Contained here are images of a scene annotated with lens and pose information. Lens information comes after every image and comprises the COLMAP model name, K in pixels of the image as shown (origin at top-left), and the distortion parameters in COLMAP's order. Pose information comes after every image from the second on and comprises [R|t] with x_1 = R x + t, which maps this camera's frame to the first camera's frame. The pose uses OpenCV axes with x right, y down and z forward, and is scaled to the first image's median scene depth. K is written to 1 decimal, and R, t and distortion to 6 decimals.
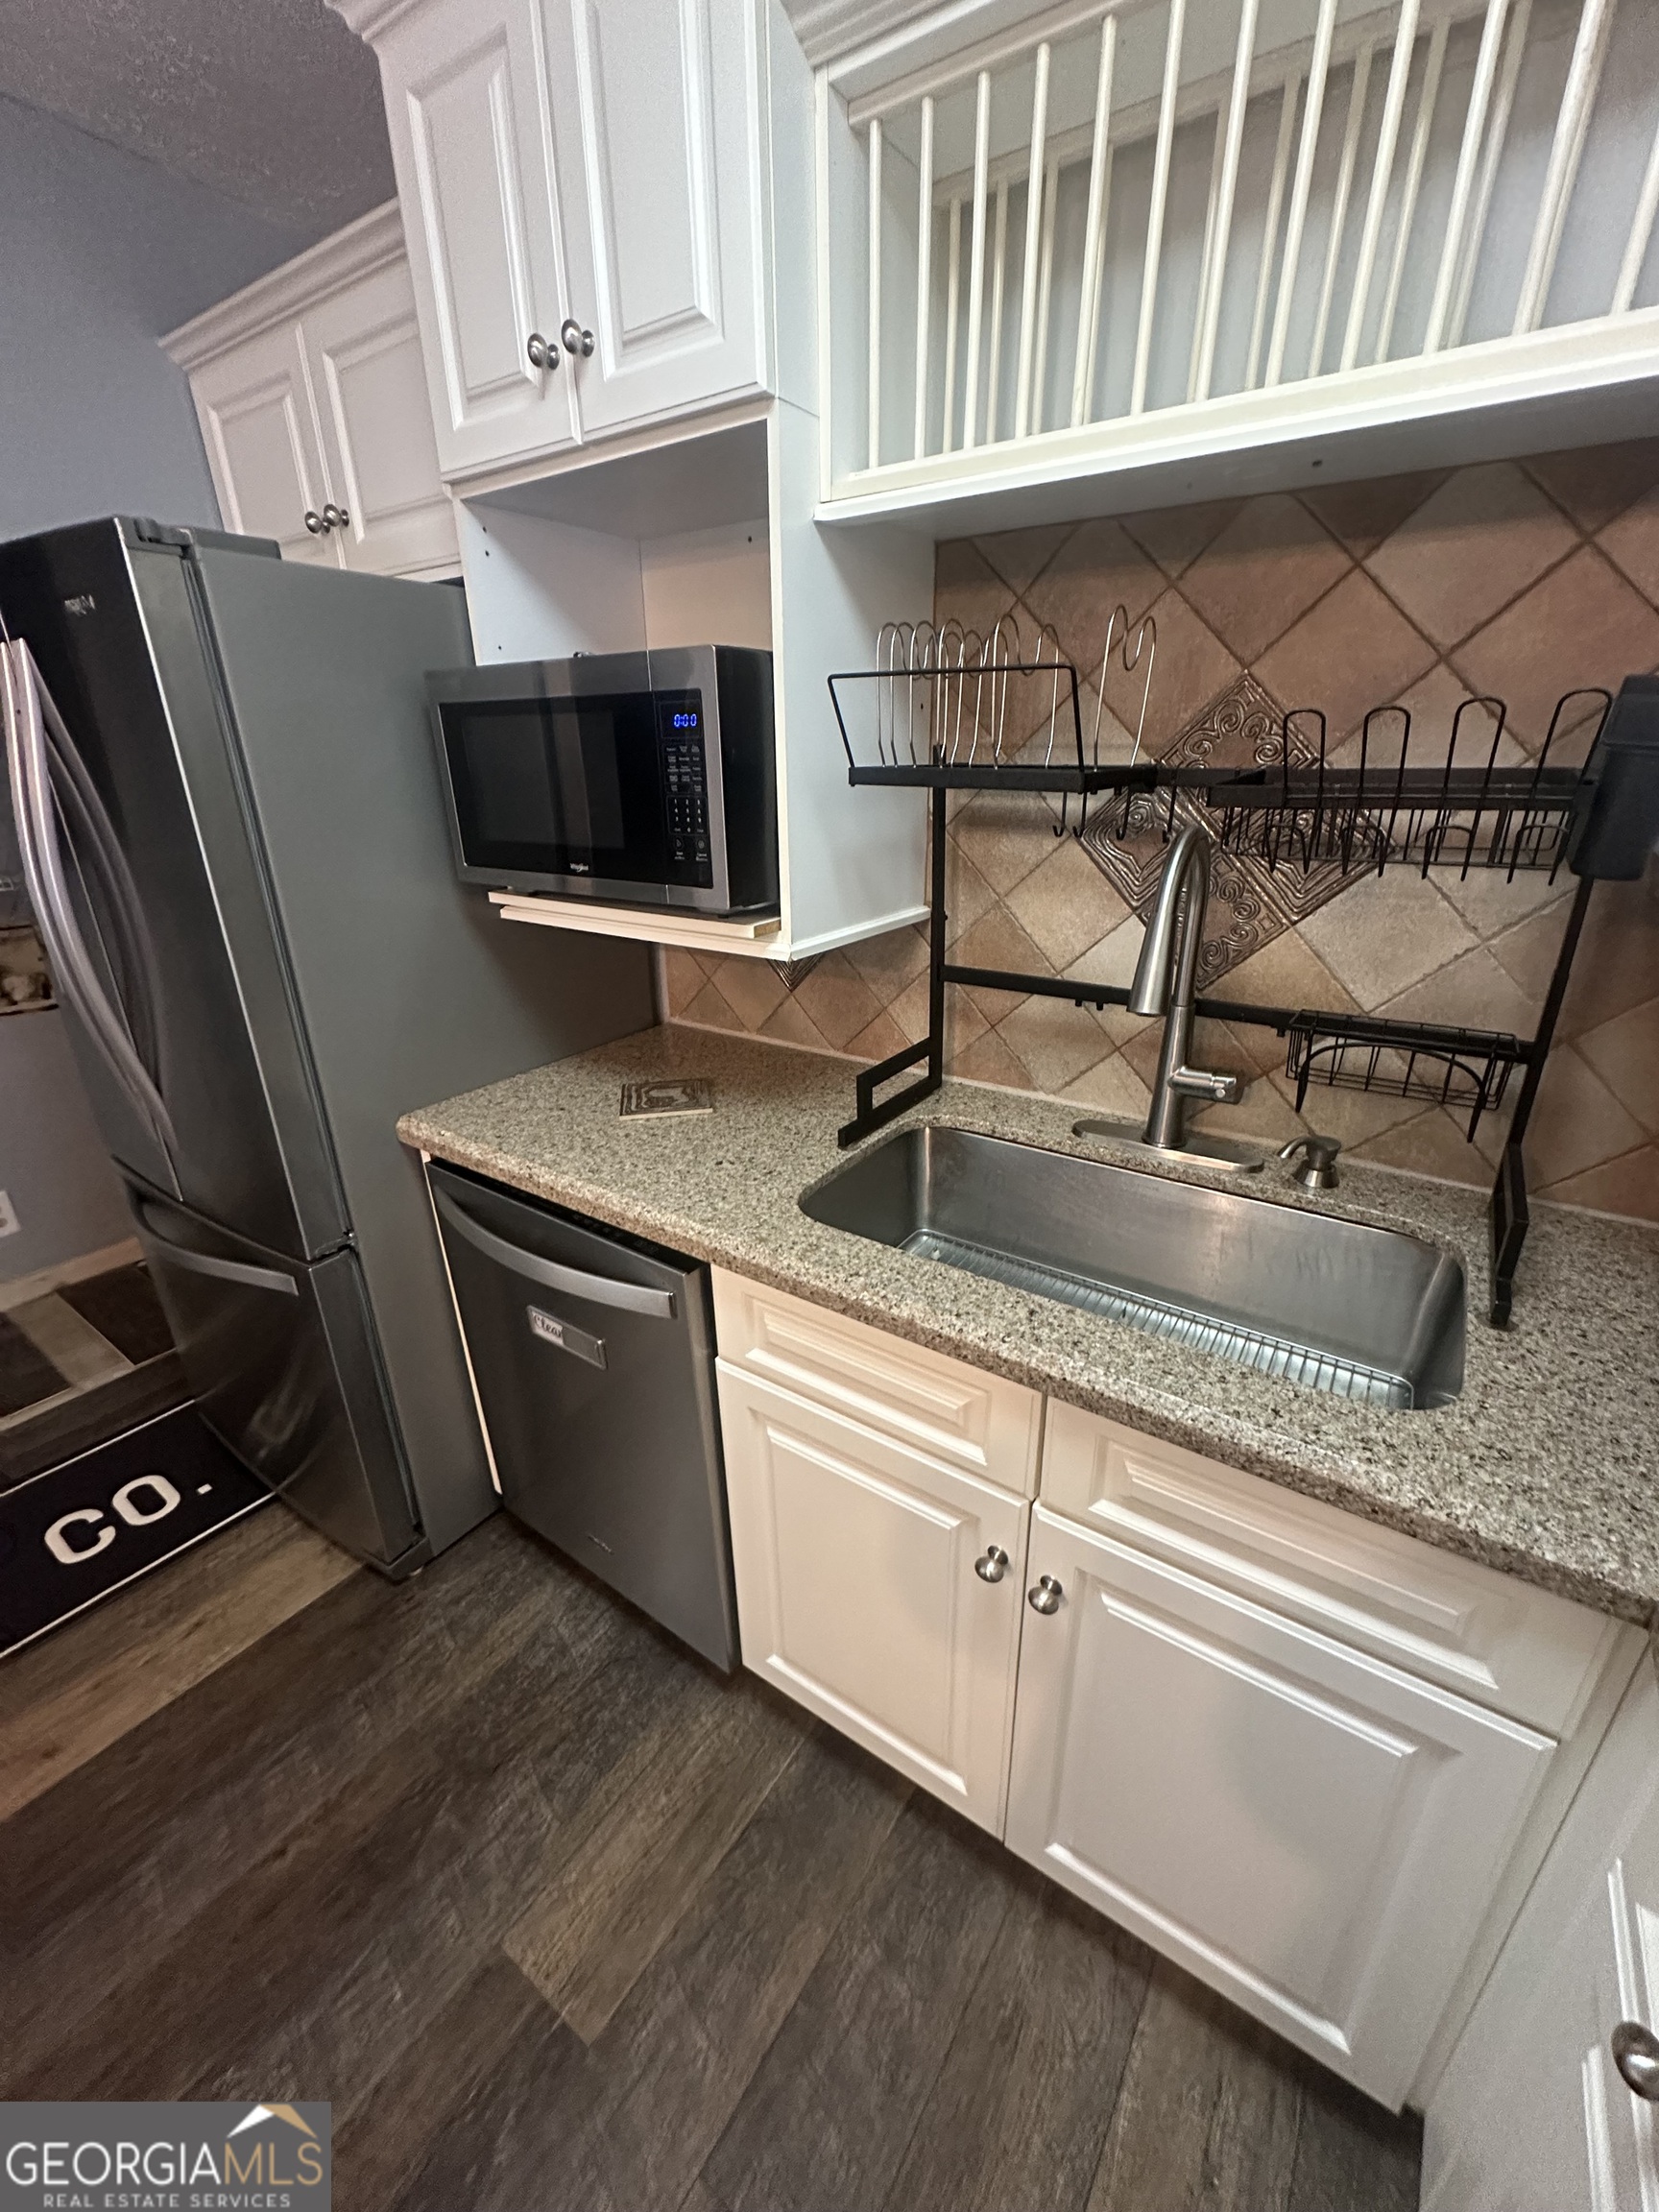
lens RADIAL K [[886.0, 0, 847.0], [0, 886.0, 1114.5], [0, 0, 1]] dist [0.002490, -0.000576]
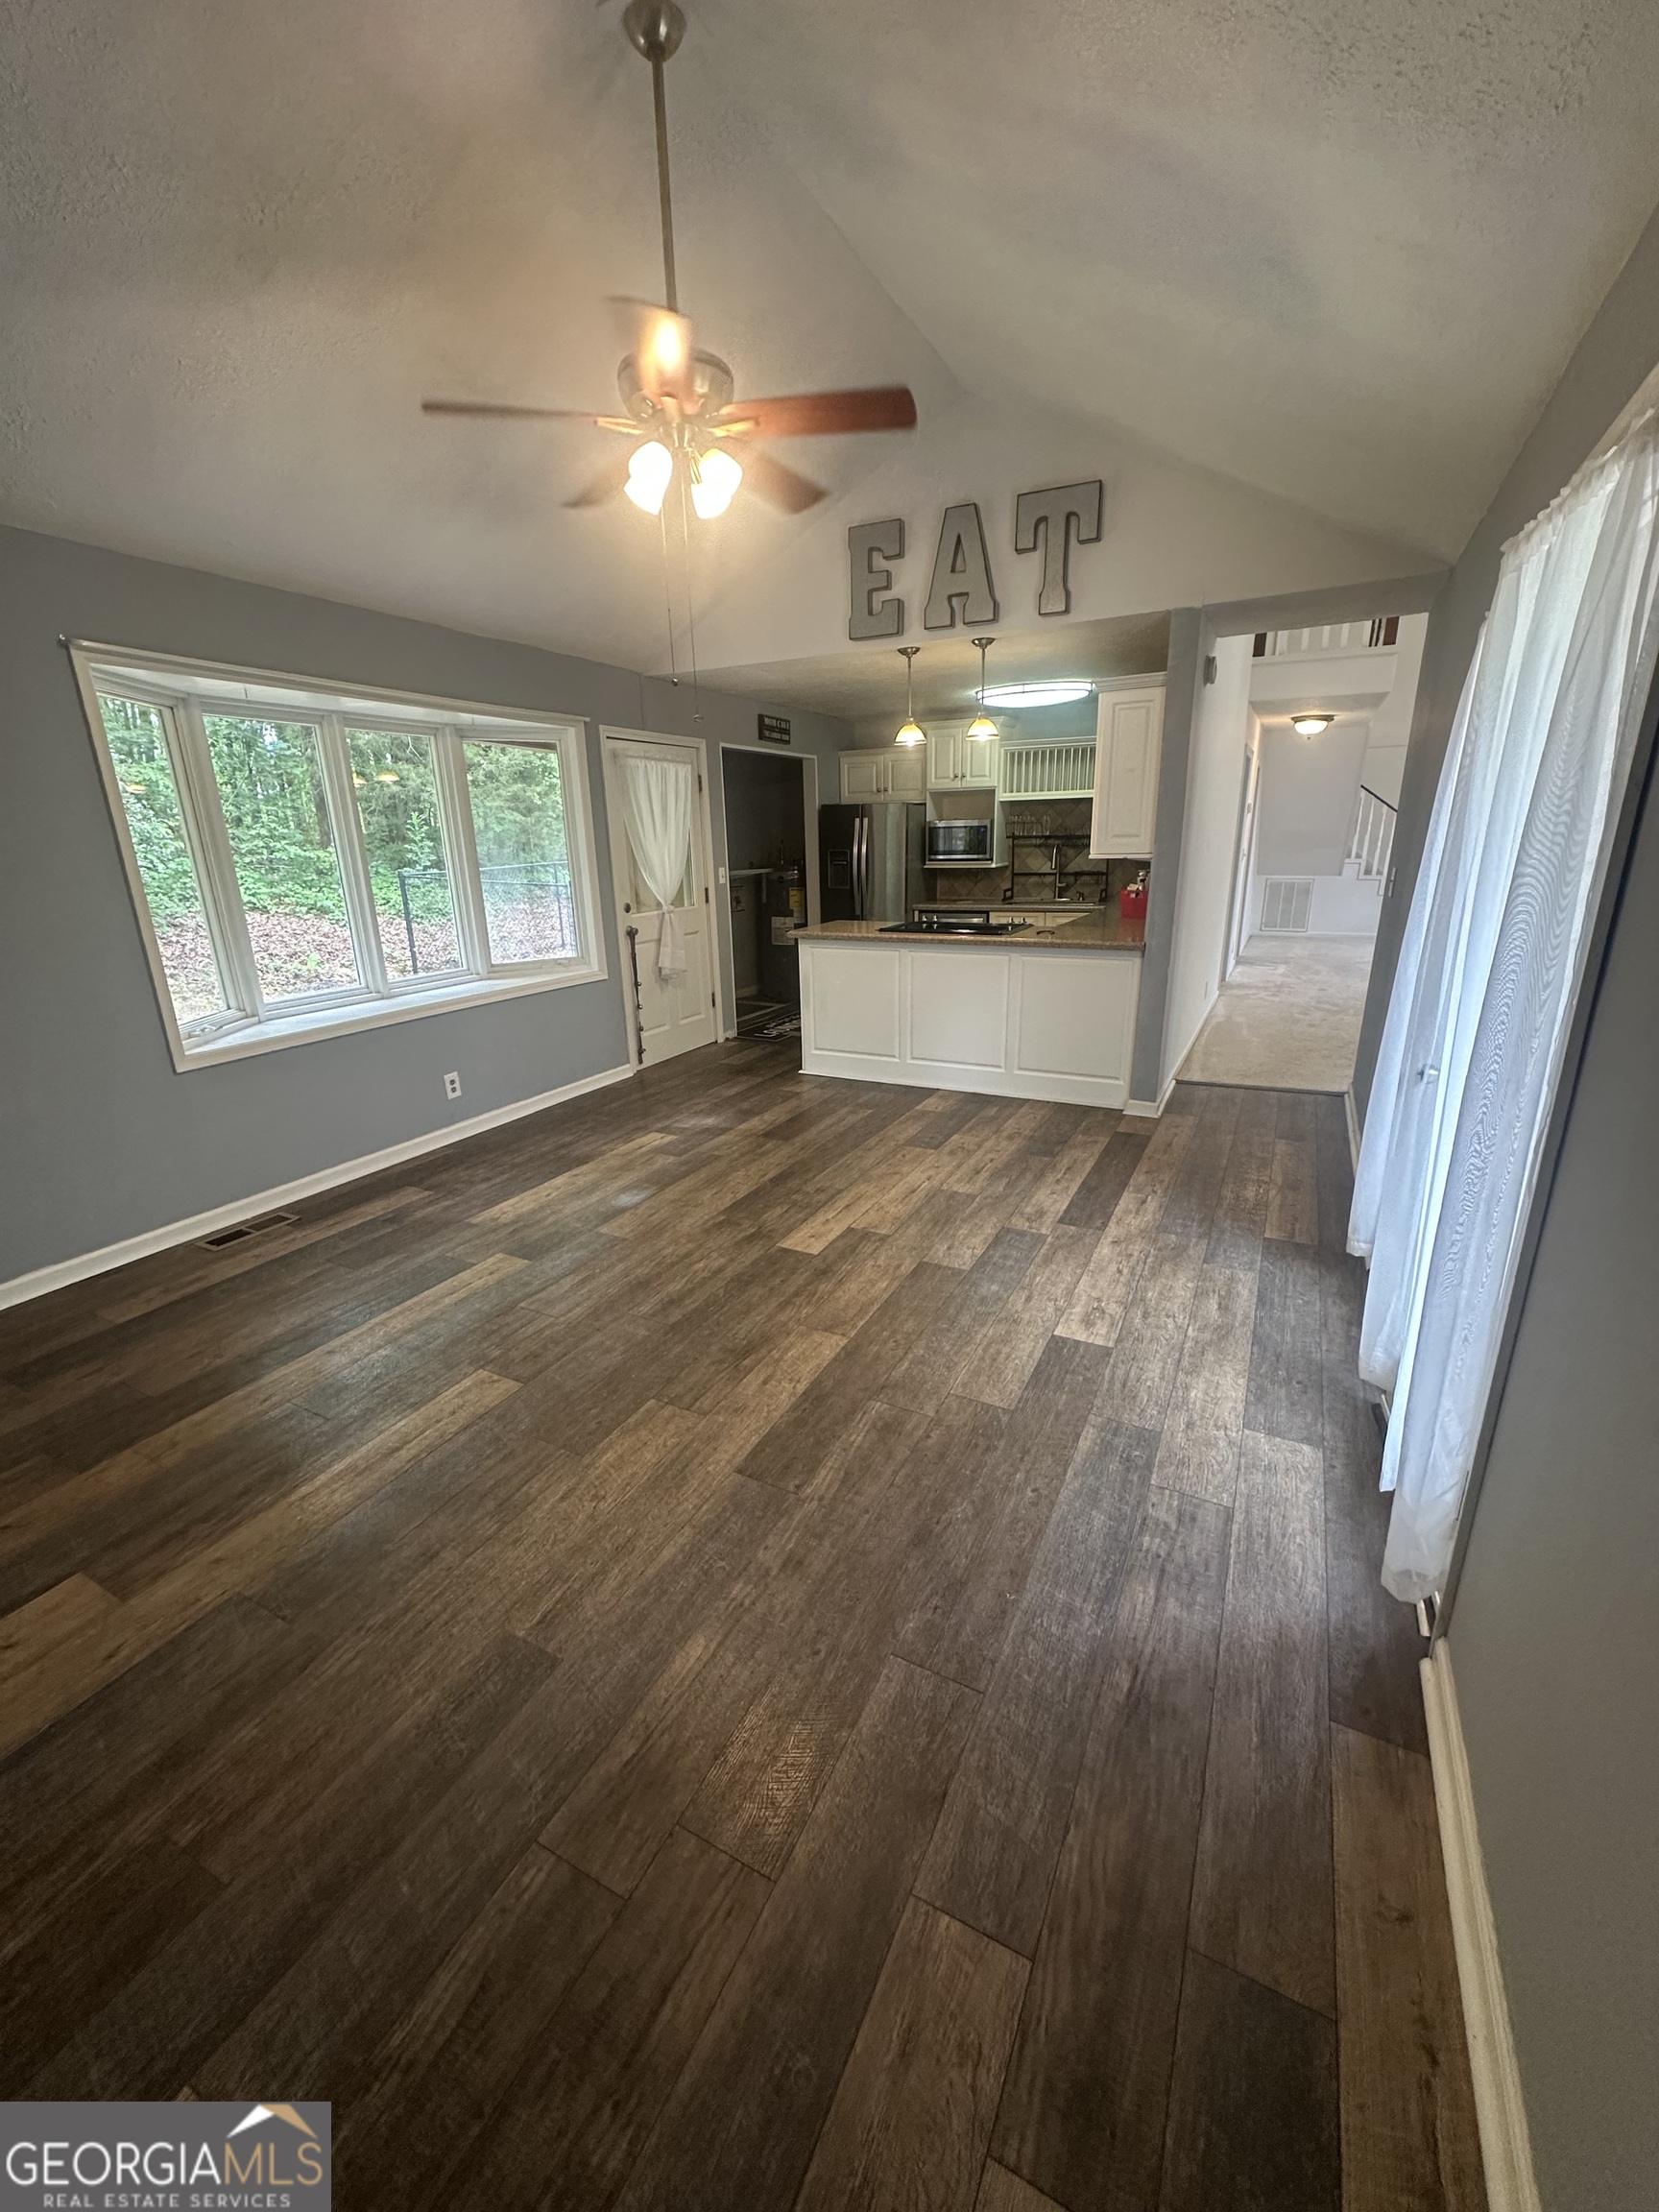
lens RADIAL K [[886.0, 0, 810.9], [0, 886.0, 1112.7], [0, 0, 1]] dist [0.002490, -0.000576]
pose [[0.993838, -0.049936, 0.098958, -2.108085], [0.057380, 0.995616, -0.073865, 1.971264], [-0.094836, 0.079088, 0.992346, -5.015563]]
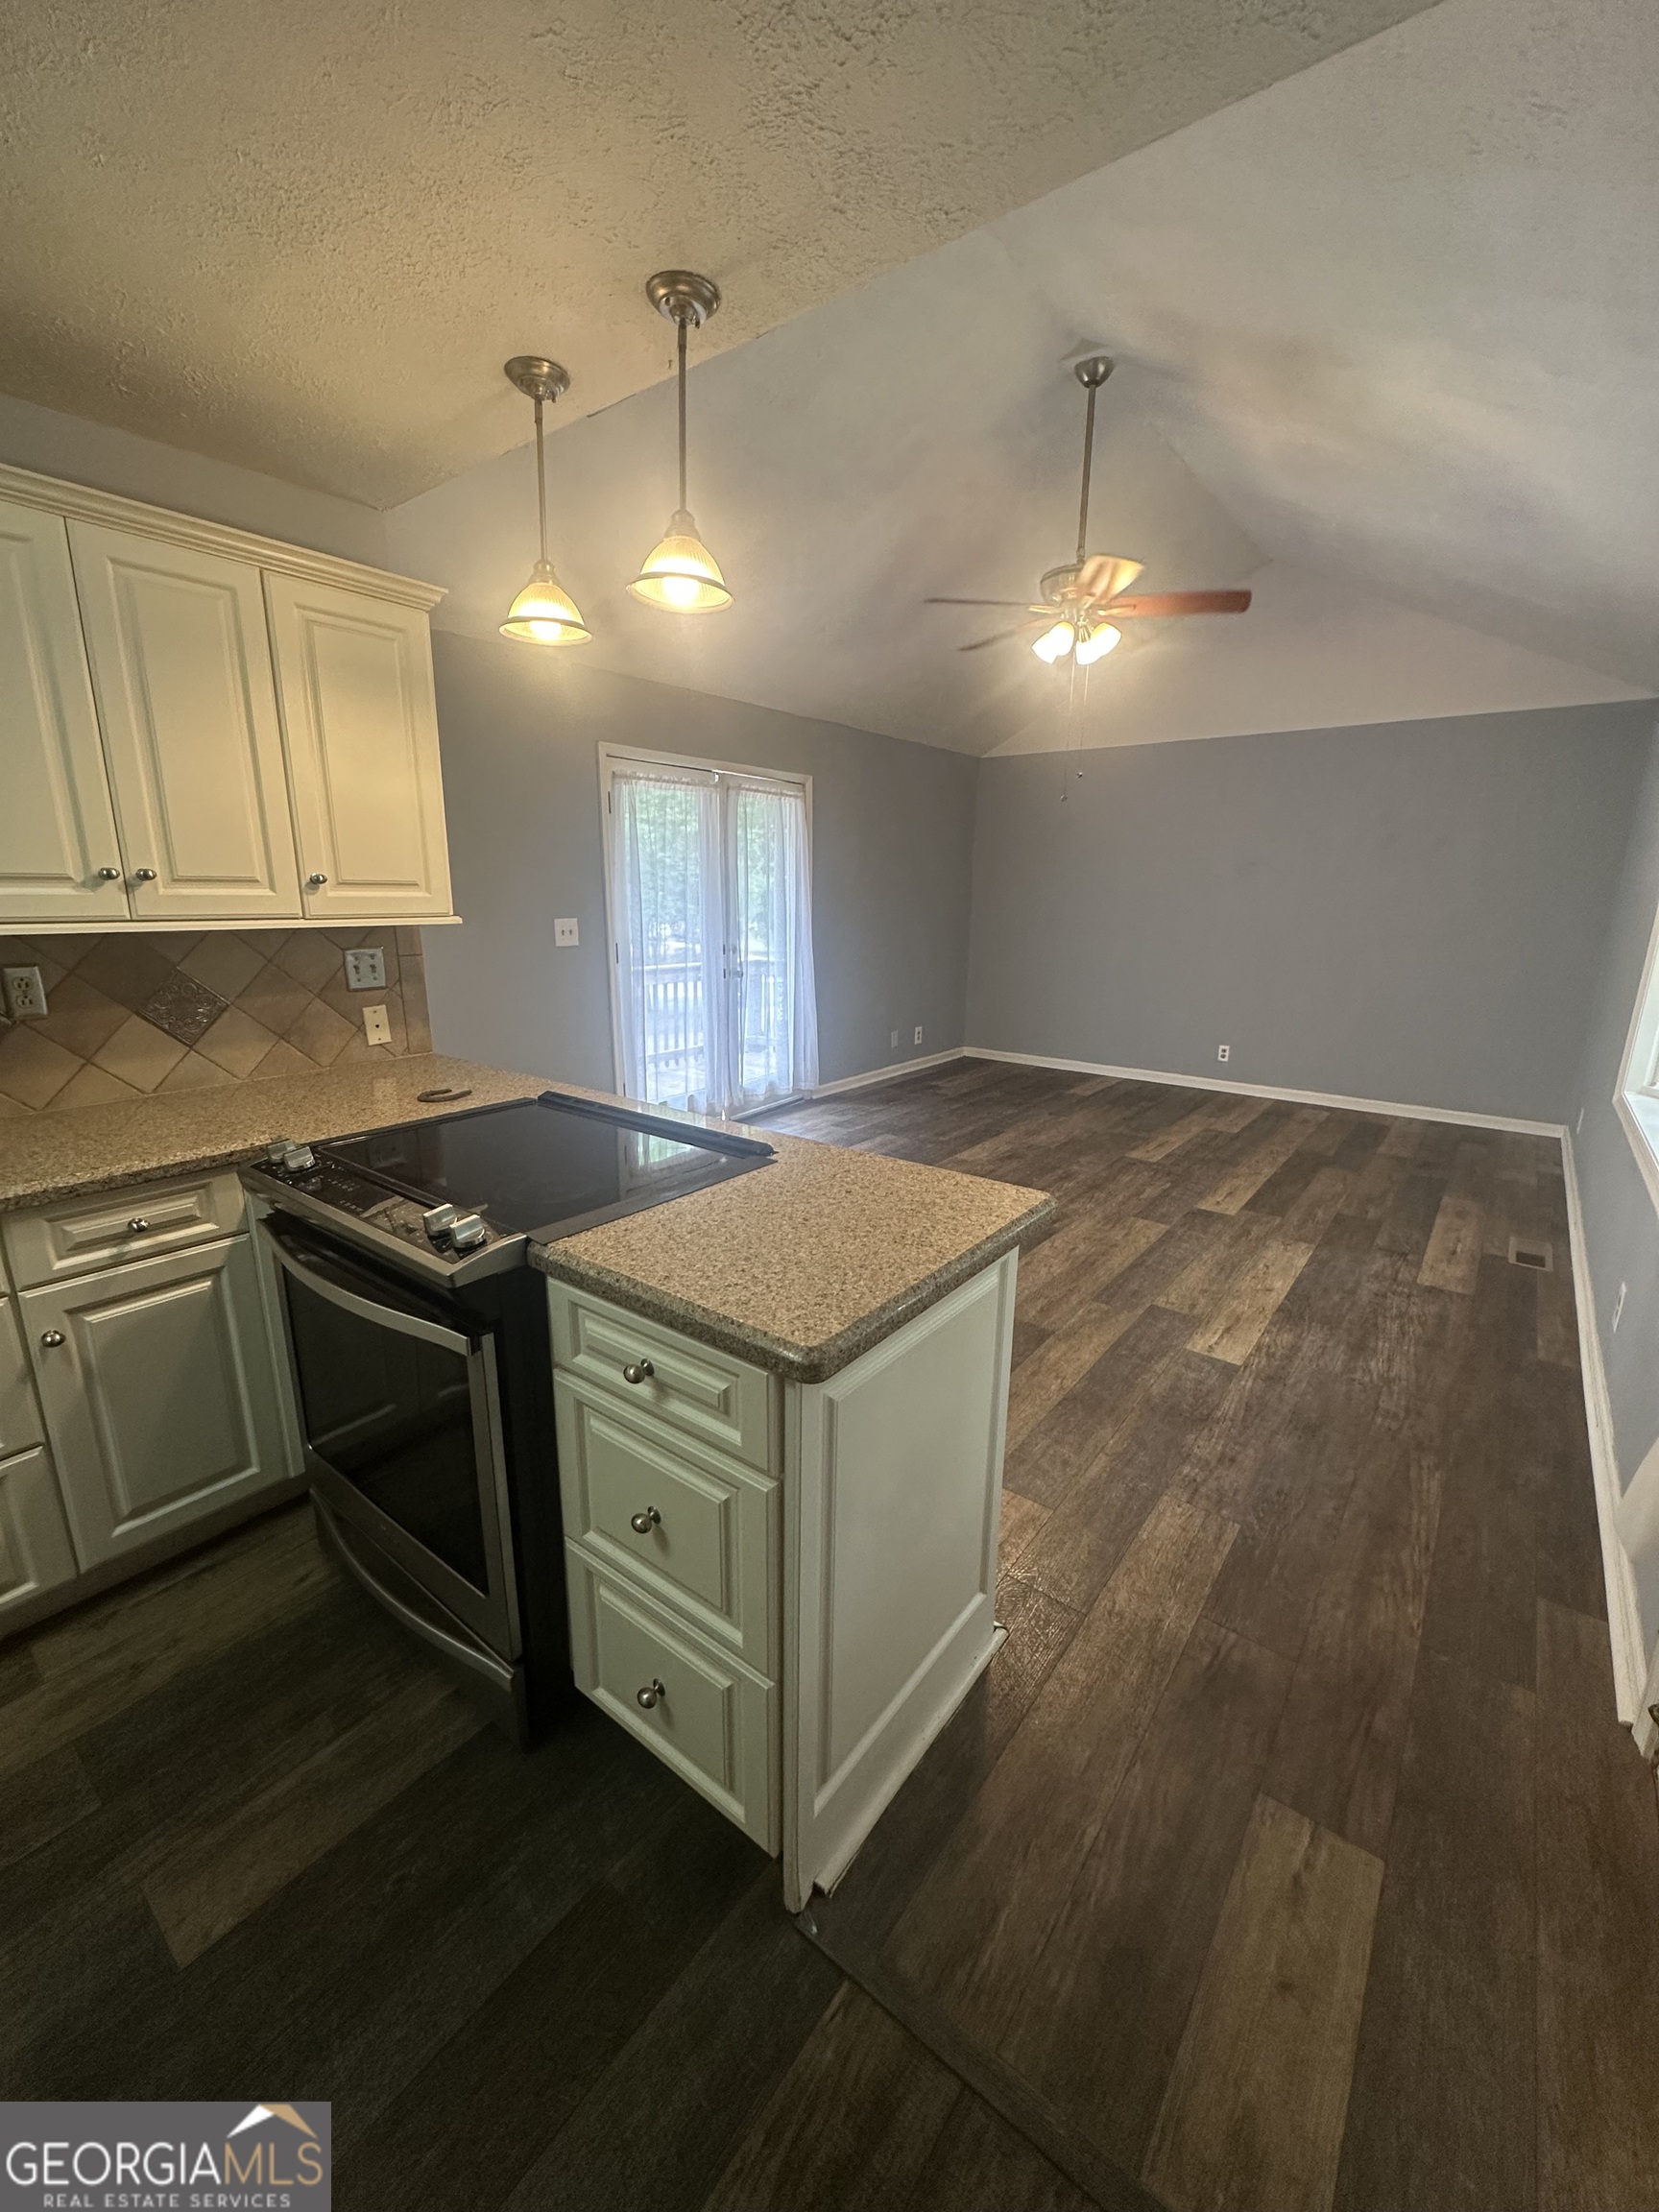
lens RADIAL K [[886.0, 0, 827.2], [0, 886.0, 1105.2], [0, 0, 1]] dist [0.002490, -0.000576]
pose [[-0.998396, -0.019538, 0.053147, -1.425112], [0.015144, 0.812259, 0.583101, -0.271856], [-0.054562, 0.582970, -0.810659, 0.663752]]
